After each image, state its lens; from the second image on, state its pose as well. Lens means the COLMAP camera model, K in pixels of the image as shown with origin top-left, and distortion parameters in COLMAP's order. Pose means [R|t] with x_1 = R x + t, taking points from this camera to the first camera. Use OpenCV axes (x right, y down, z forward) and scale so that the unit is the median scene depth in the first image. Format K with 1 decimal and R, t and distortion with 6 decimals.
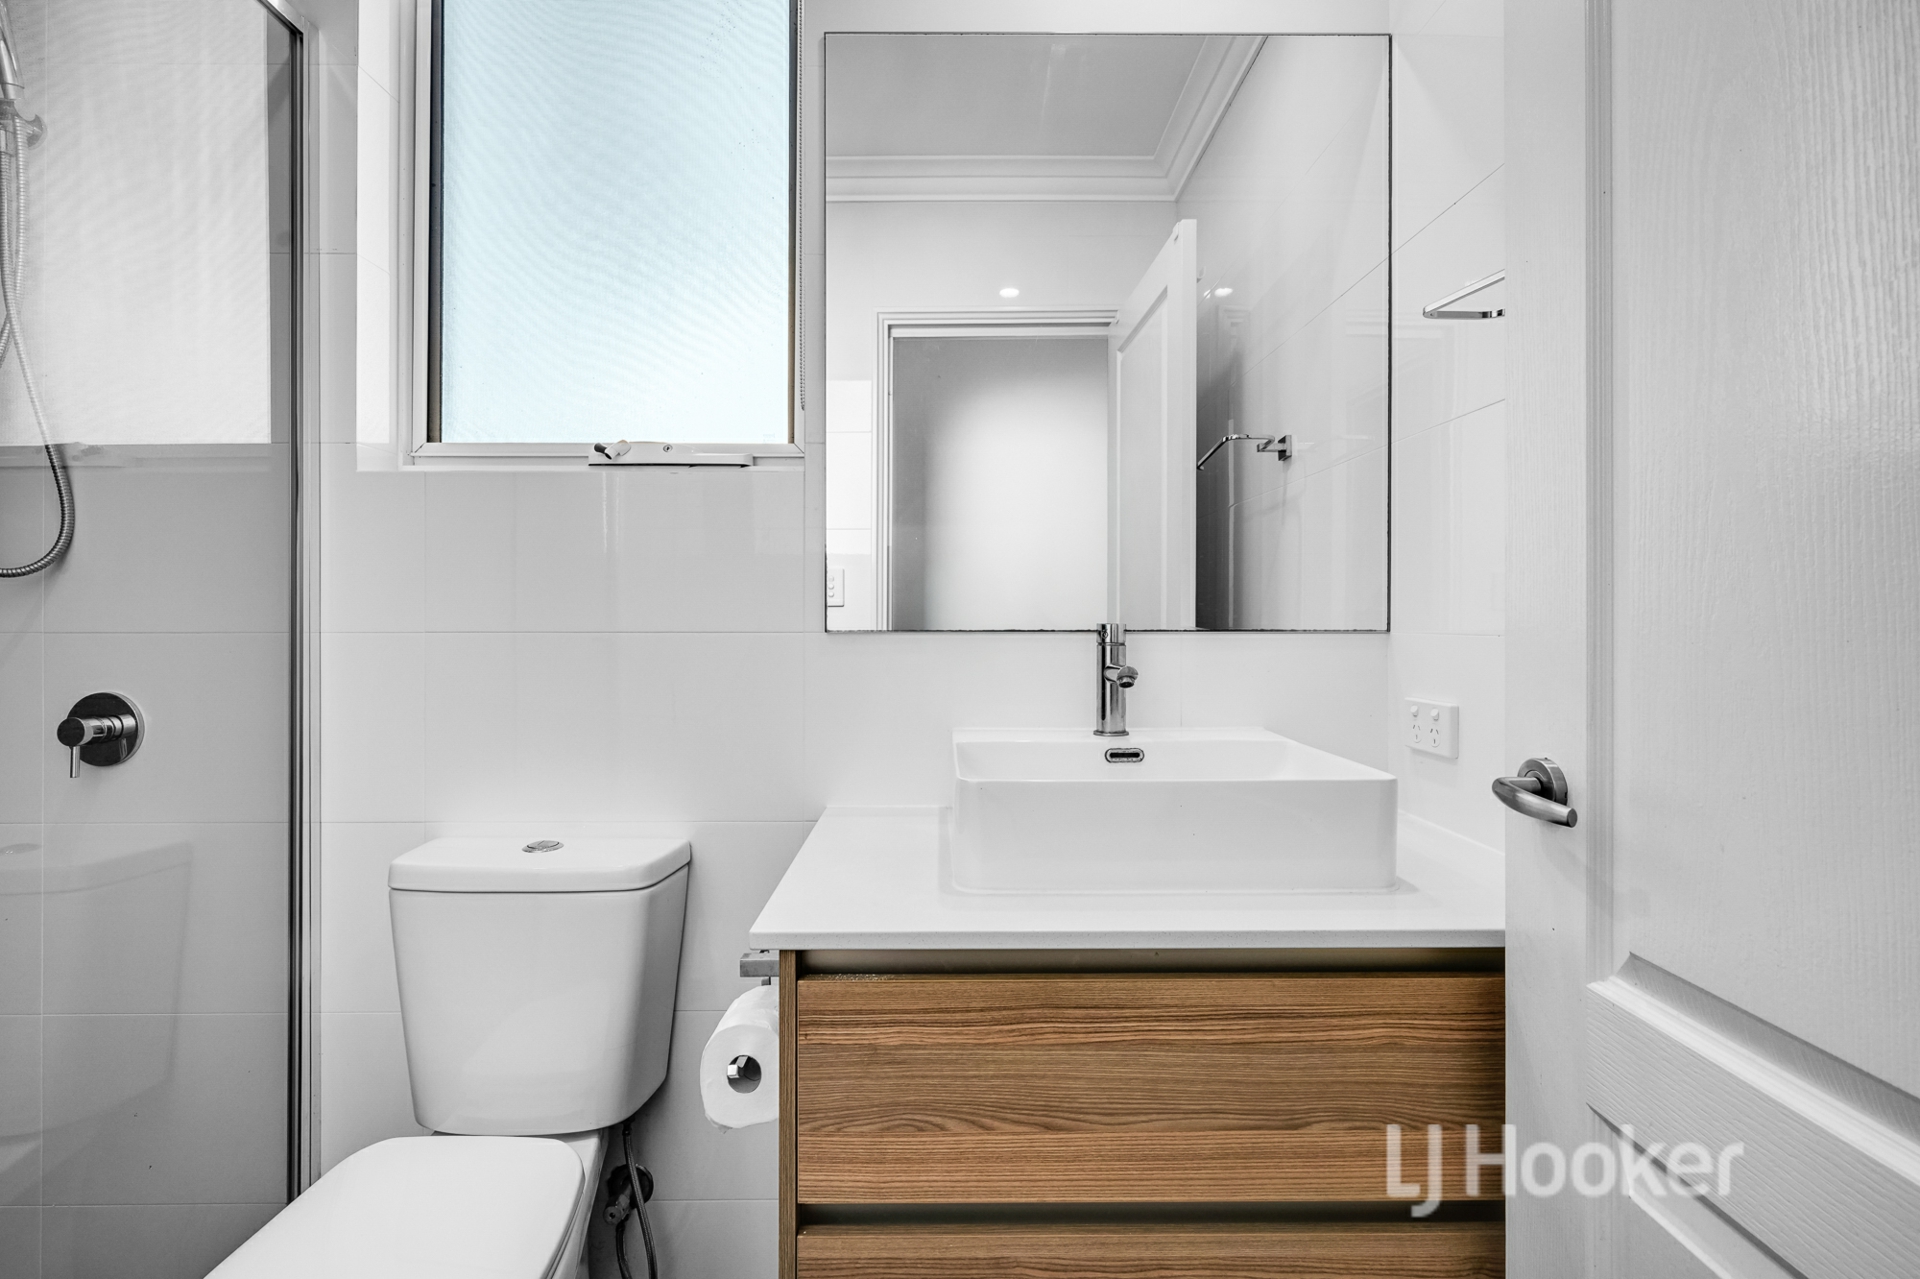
lens RADIAL K [[827.8, 0, 957.8], [0, 827.8, 622.7], [0, 0, 1]] dist [-0.000750, 0.000439]
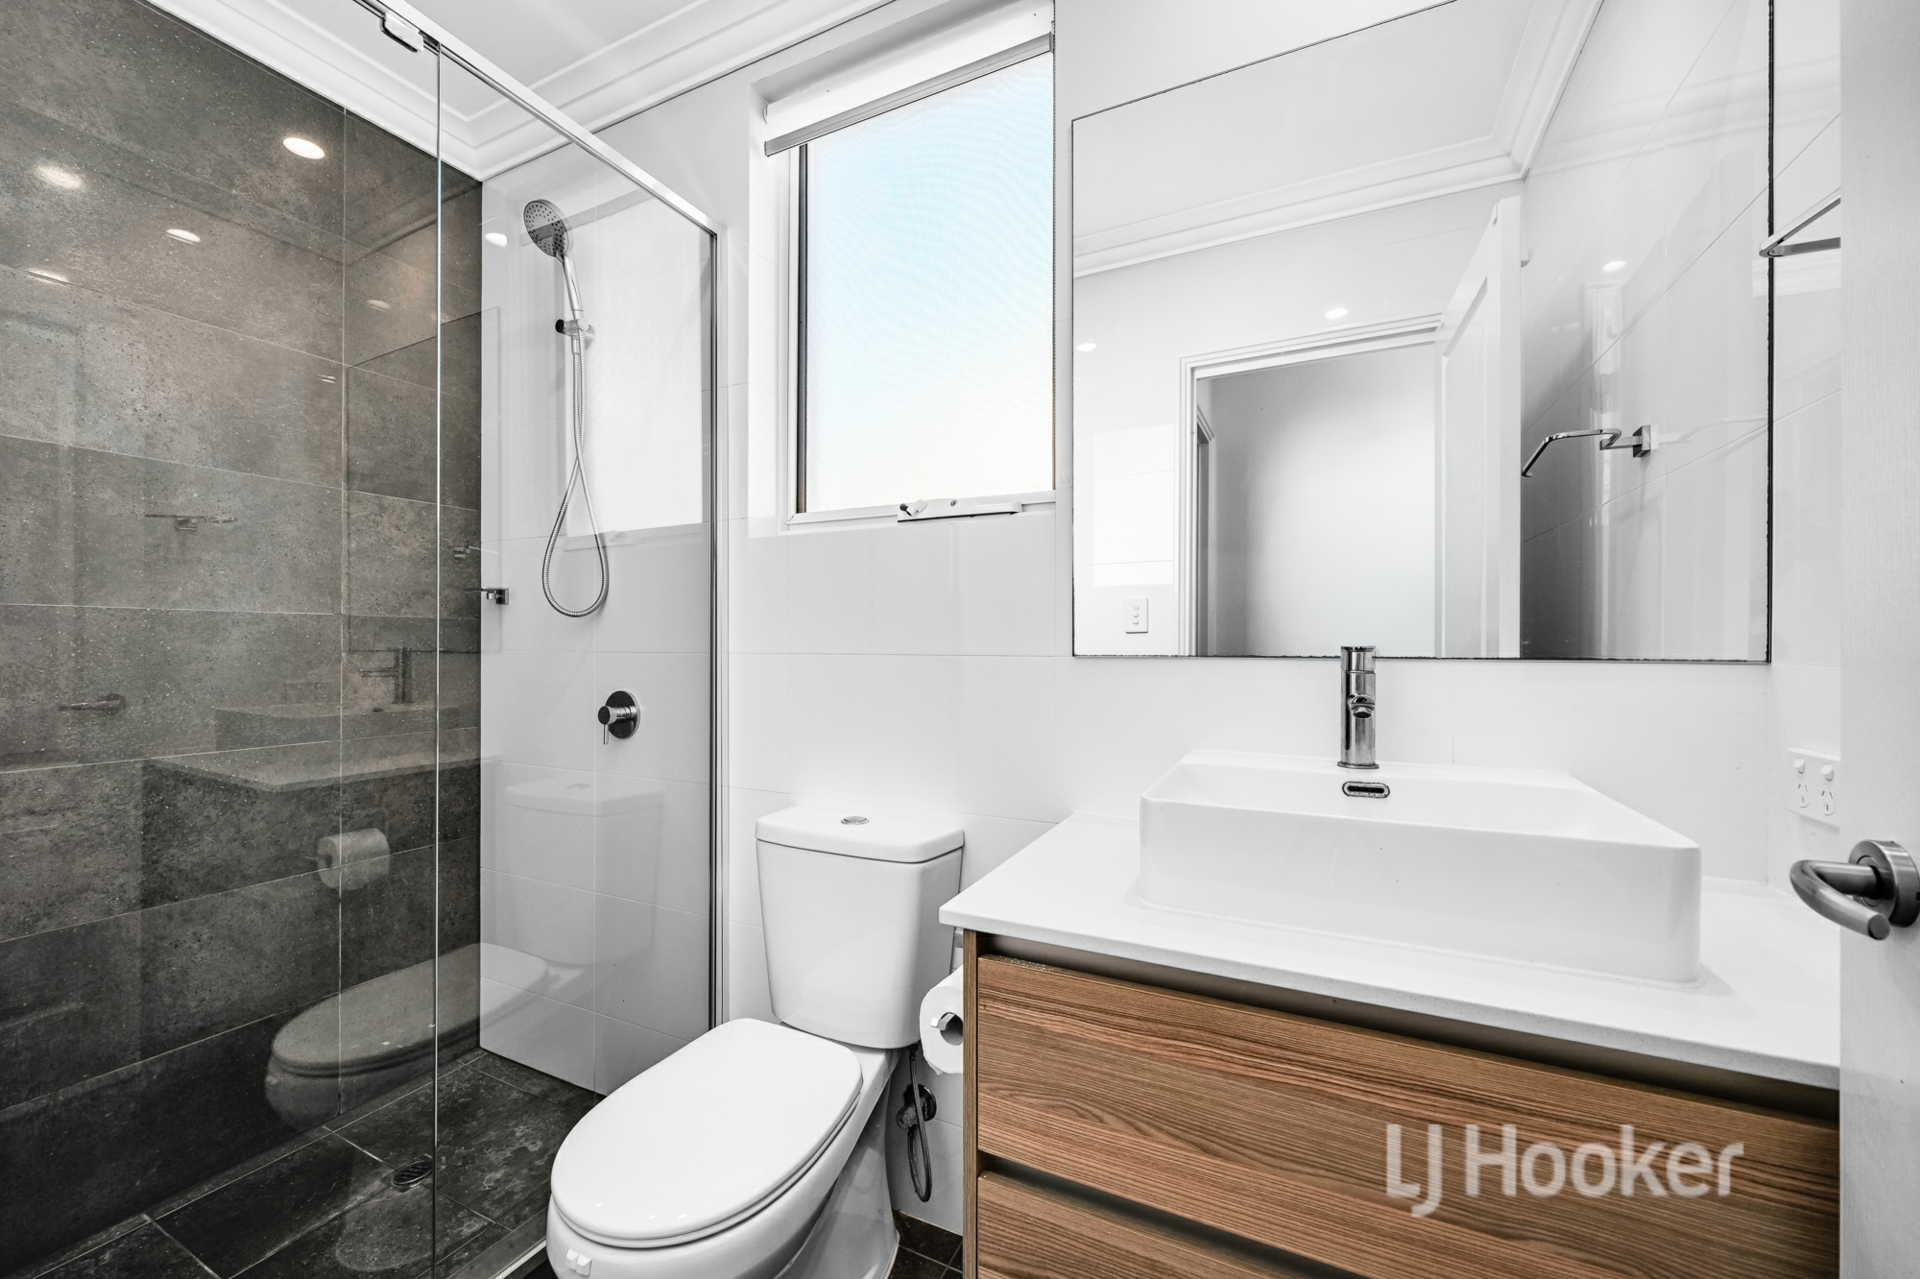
lens RADIAL K [[737.8, 0, 959.2], [0, 737.8, 647.2], [0, 0, 1]] dist [-0.000473, -0.000332]
pose [[0.898416, 0.004286, -0.439124, 0.150314], [-0.003955, 0.999991, 0.001669, -0.002258], [0.439127, 0.000238, 0.898425, 0.038574]]
